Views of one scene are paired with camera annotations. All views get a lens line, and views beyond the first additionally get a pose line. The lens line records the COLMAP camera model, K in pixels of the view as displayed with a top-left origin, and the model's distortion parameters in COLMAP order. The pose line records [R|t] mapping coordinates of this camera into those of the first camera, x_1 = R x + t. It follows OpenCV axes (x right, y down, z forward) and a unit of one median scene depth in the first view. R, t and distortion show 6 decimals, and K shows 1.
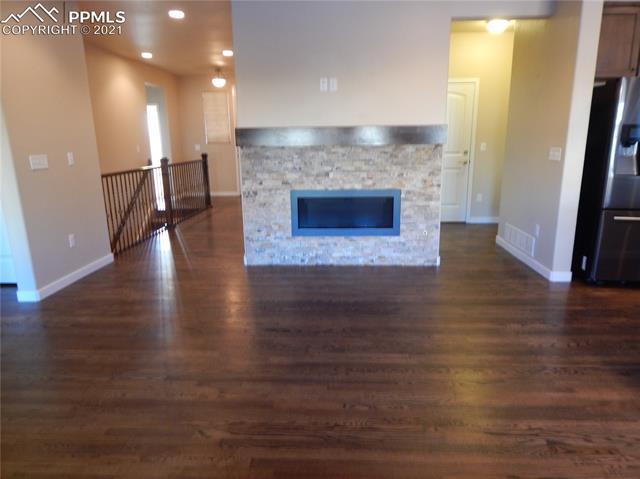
lens RADIAL K [[431.2, 0, 333.8], [0, 431.2, 243.5], [0, 0, 1]] dist [0.007939, -0.012614]
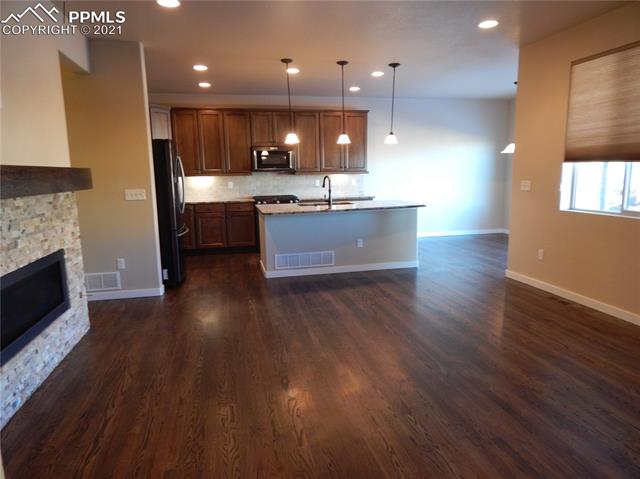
lens RADIAL K [[431.2, 0, 319.1], [0, 431.2, 239.2], [0, 0, 1]] dist [0.007939, -0.012614]
pose [[-0.262766, -0.132225, 0.955757, -0.697976], [0.245172, 0.948903, 0.198682, -0.181298], [-0.933190, 0.286532, -0.216922, 0.728932]]
